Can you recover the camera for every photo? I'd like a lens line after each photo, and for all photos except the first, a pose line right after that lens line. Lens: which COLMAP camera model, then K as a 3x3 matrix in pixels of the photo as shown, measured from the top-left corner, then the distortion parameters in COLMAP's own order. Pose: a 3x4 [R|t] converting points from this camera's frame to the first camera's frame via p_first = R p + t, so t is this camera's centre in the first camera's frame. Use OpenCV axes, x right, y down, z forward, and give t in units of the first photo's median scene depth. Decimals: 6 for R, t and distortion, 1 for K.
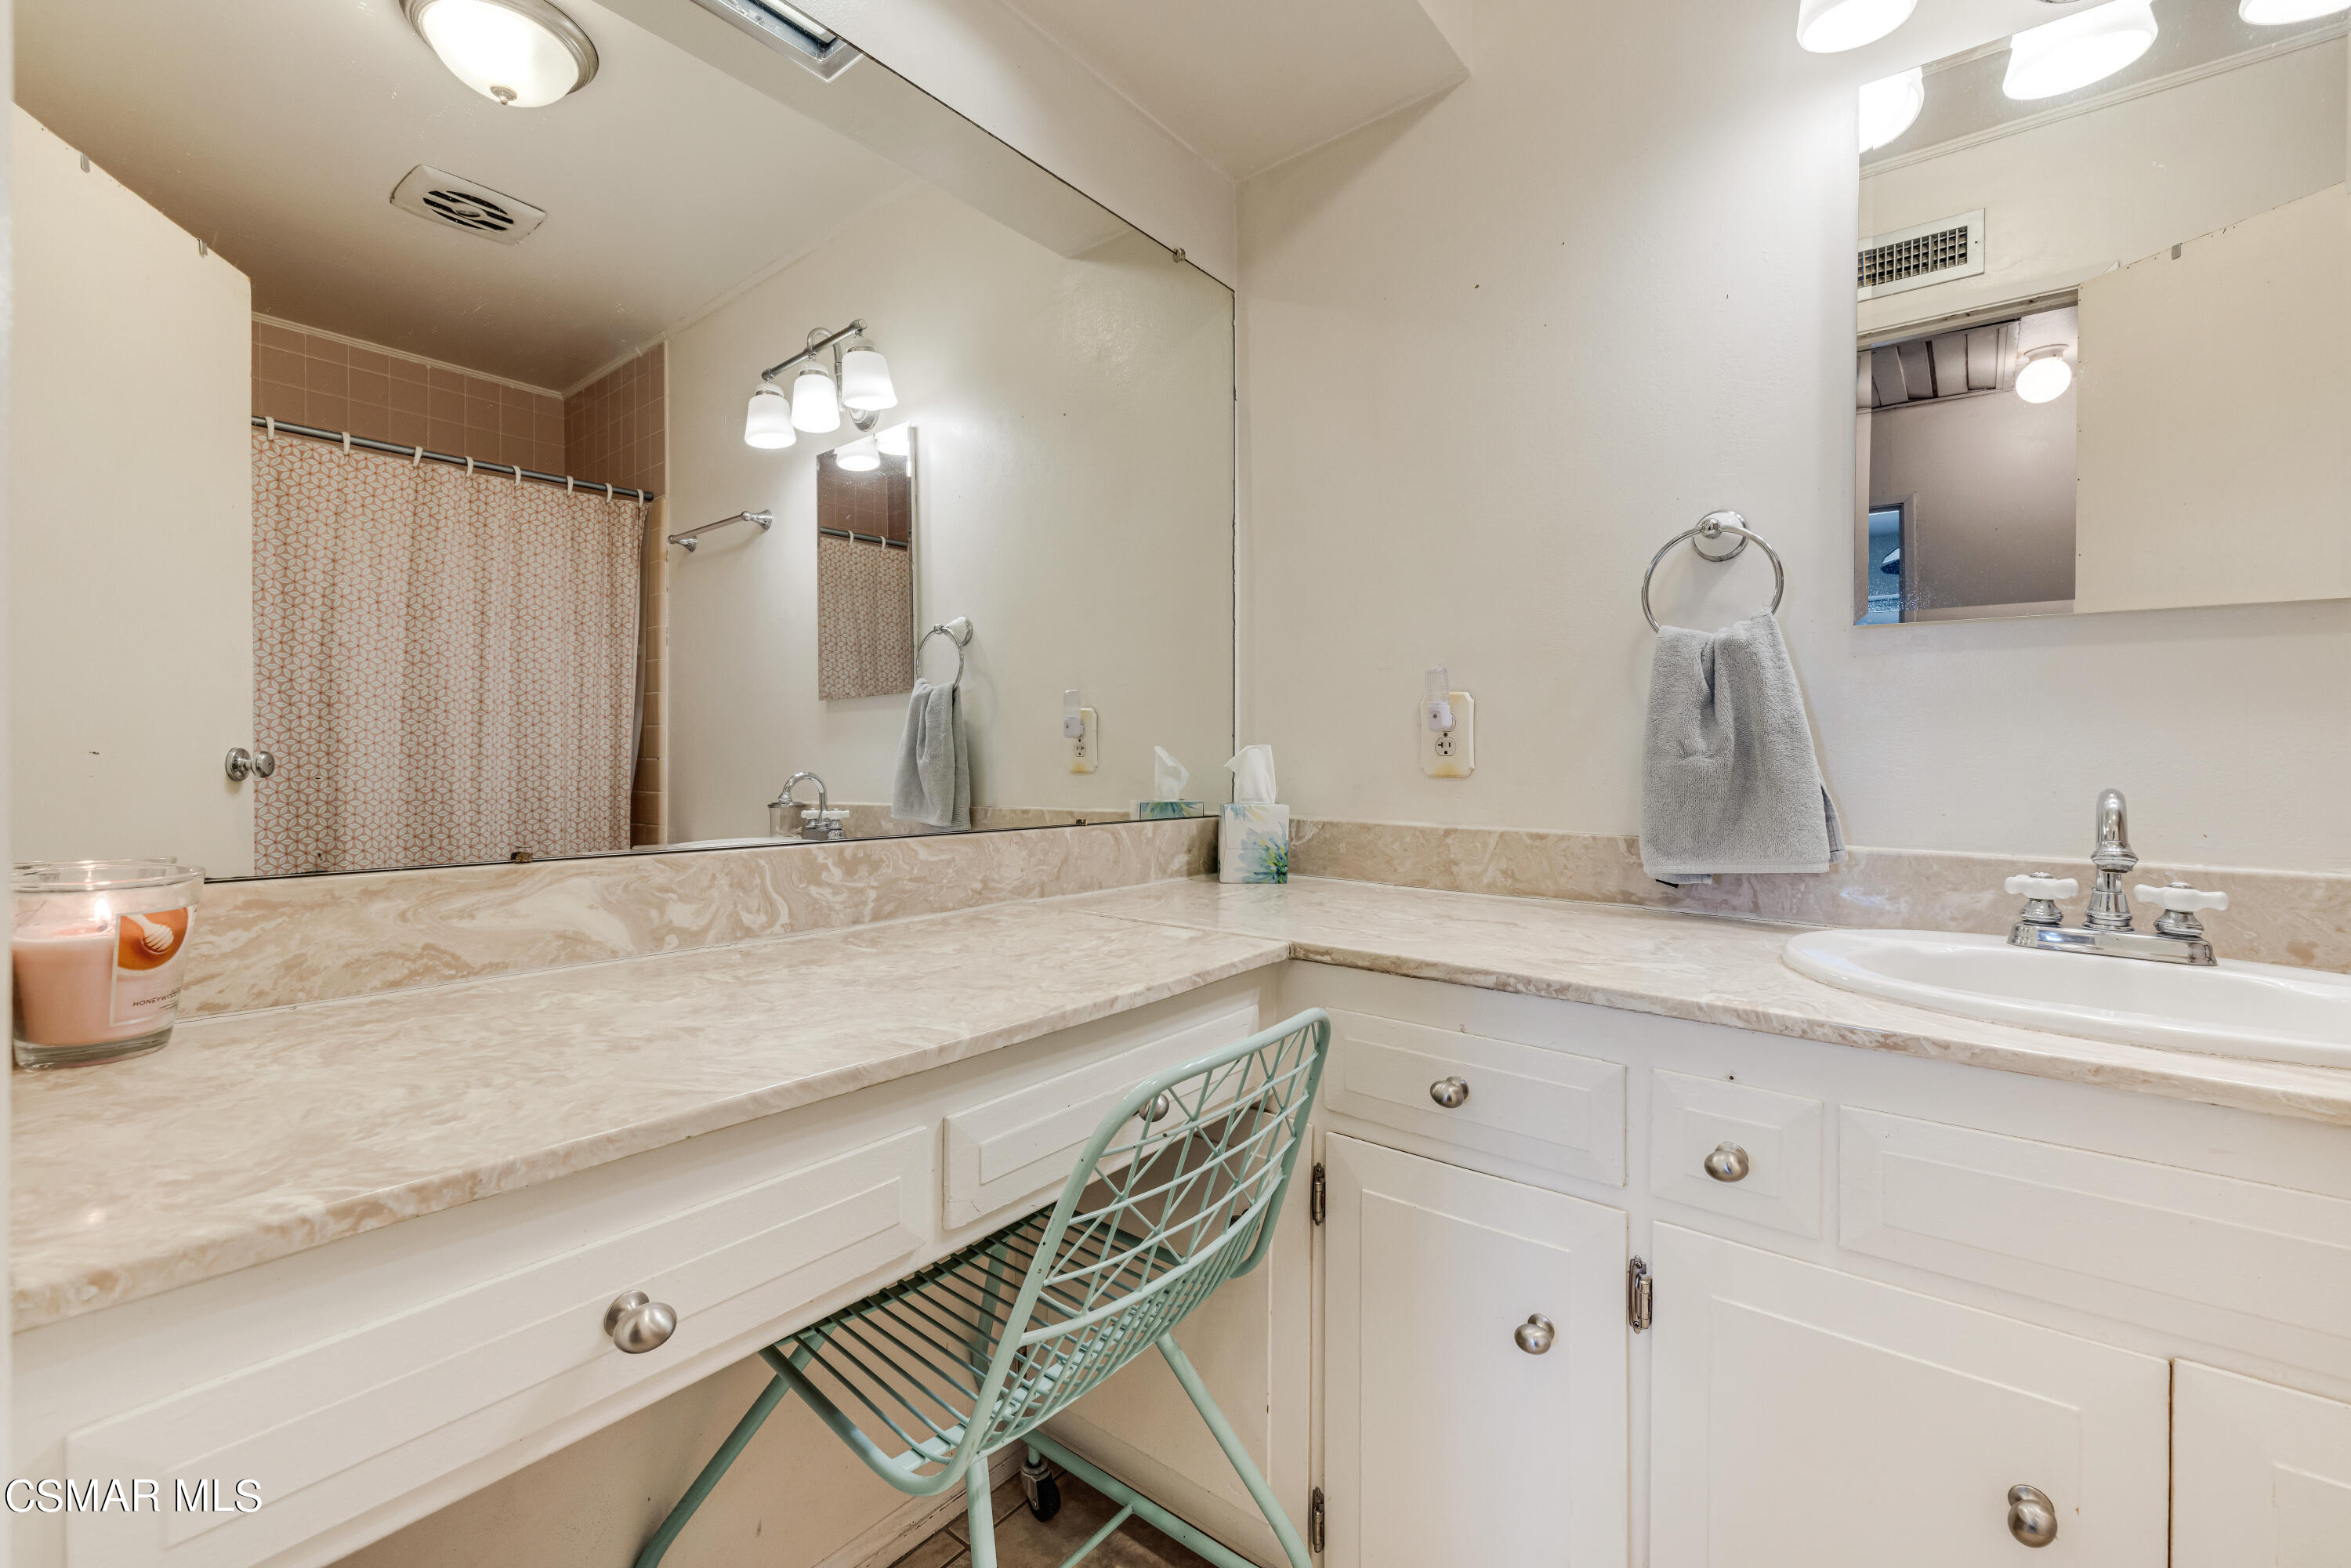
lens RADIAL K [[994.3, 0, 1162.7], [0, 994.3, 770.6], [0, 0, 1]] dist [0.003794, -0.000169]
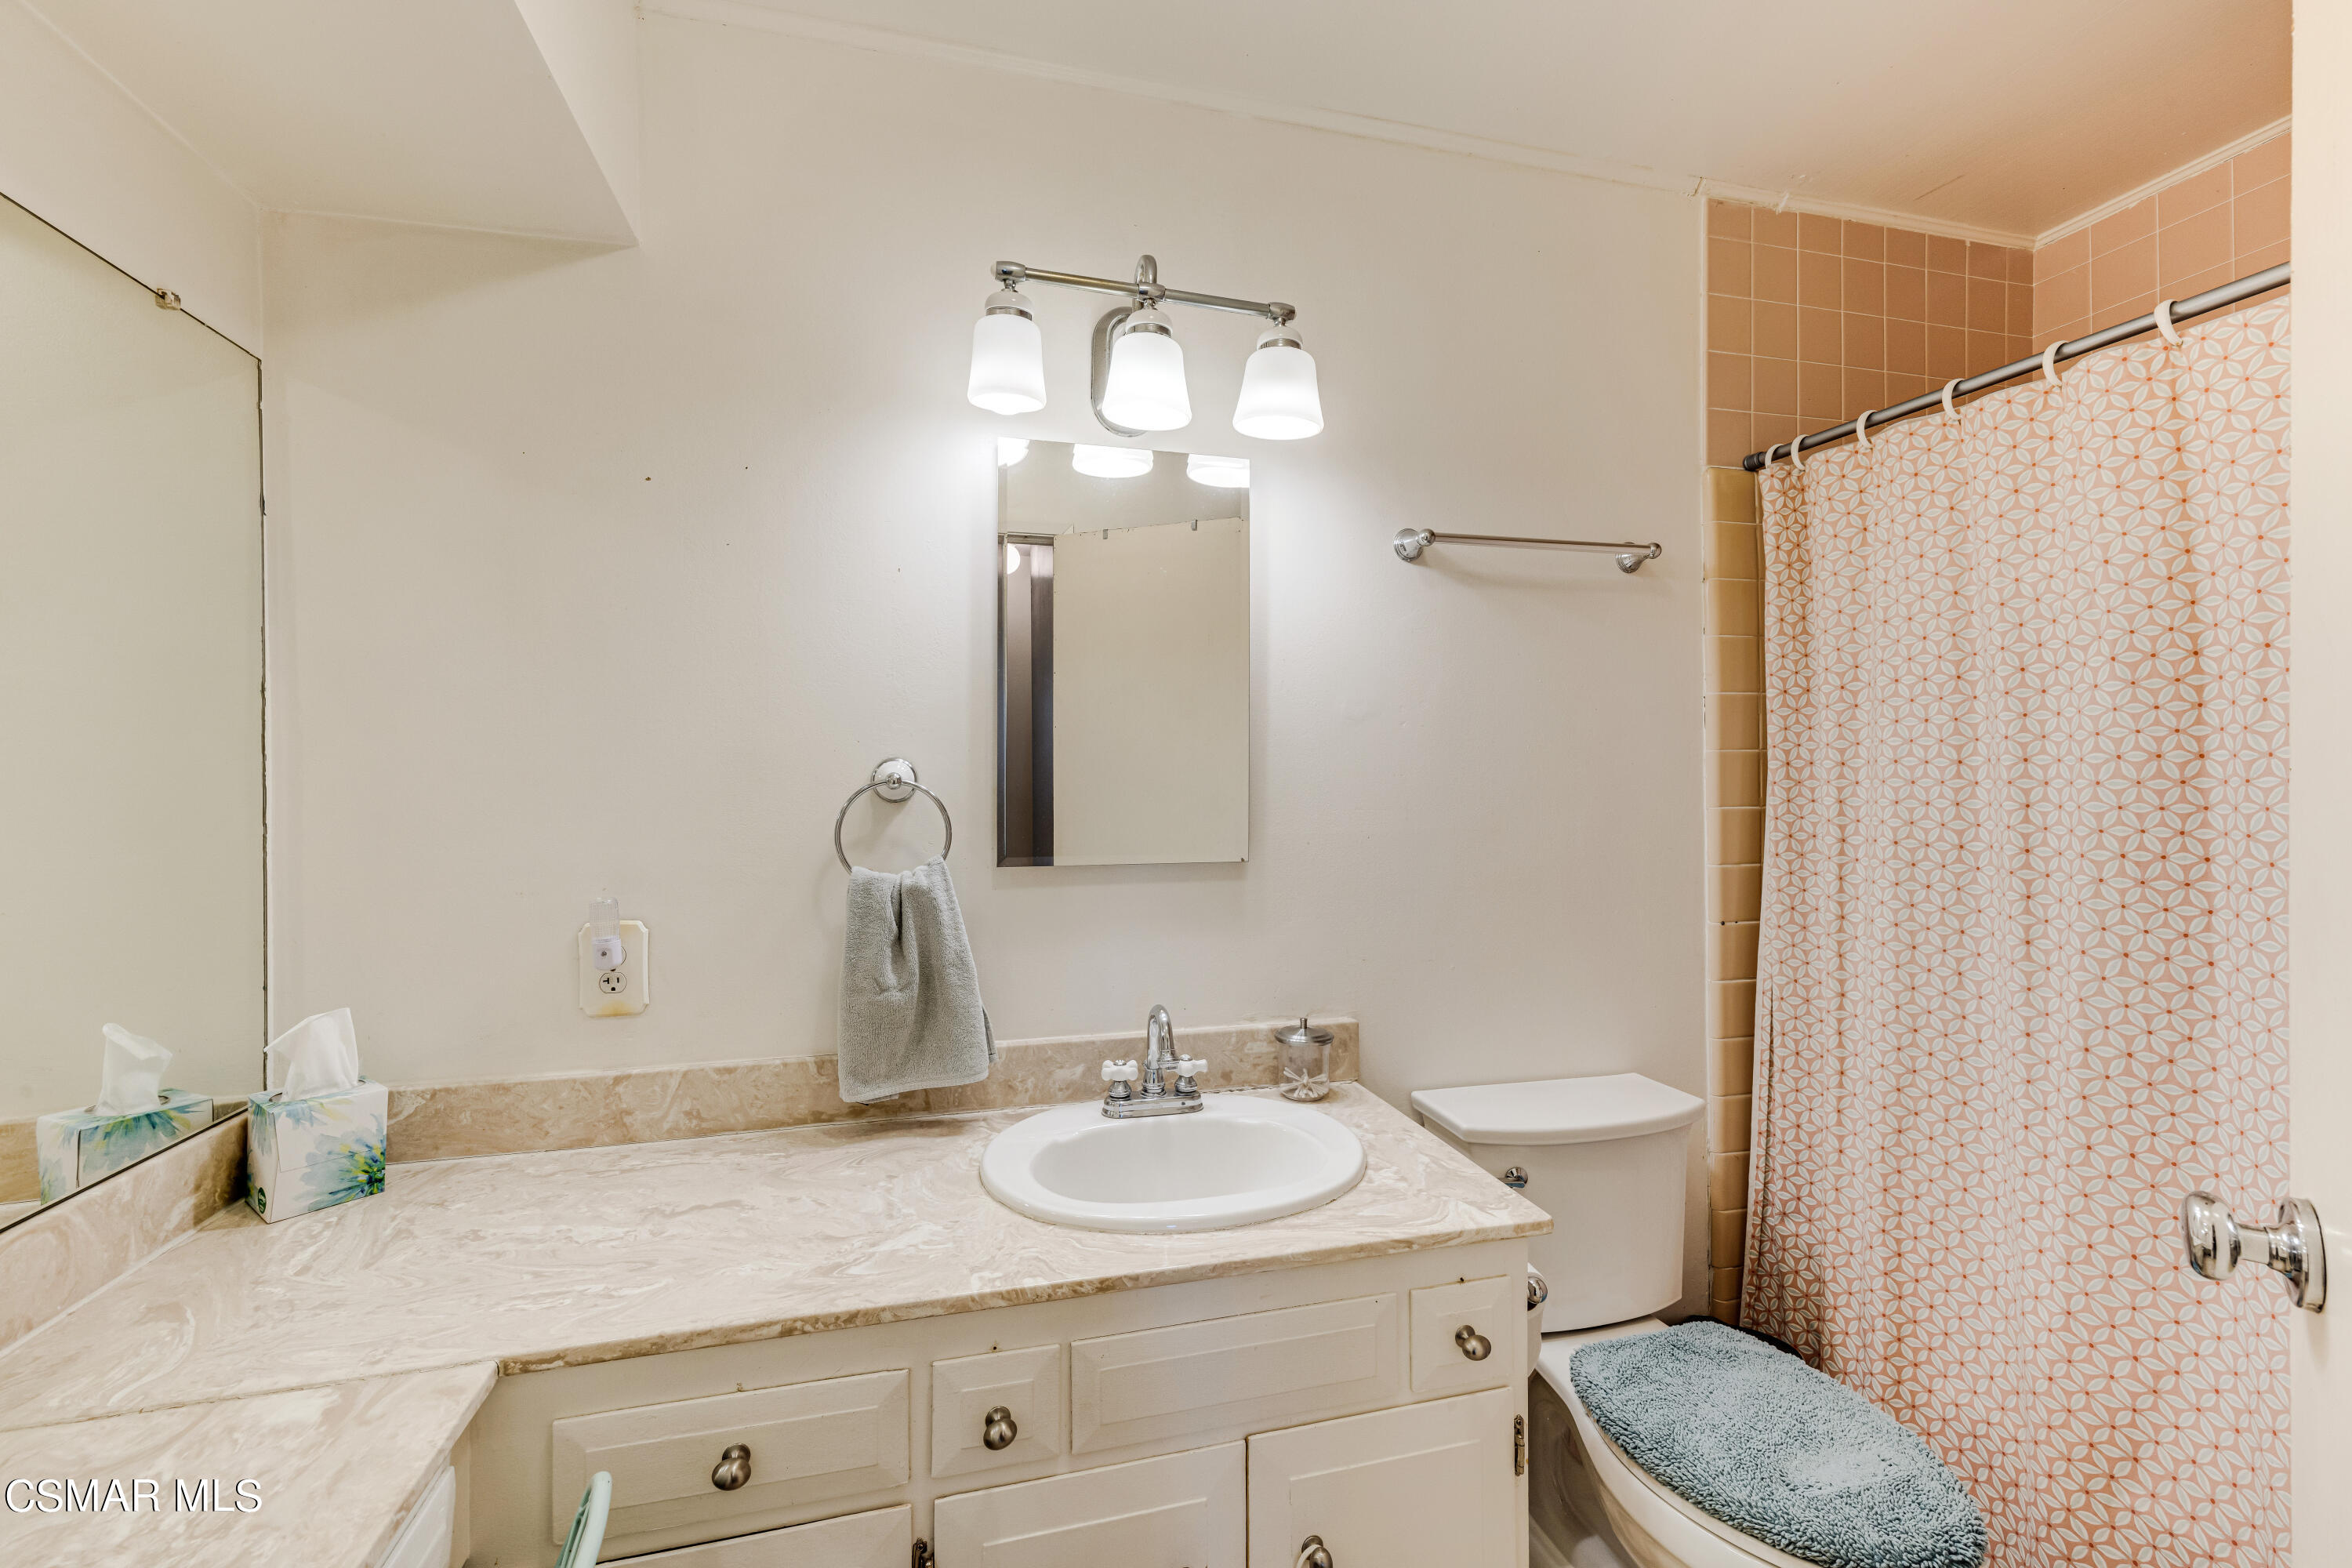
lens RADIAL K [[994.7, 0, 1163.2], [0, 994.7, 770.6], [0, 0, 1]] dist [0.003794, -0.000169]
pose [[0.589464, -0.011575, 0.807712, -0.164514], [0.013542, 0.999898, 0.004447, -0.246201], [-0.807681, 0.008317, 0.589560, 0.096547]]
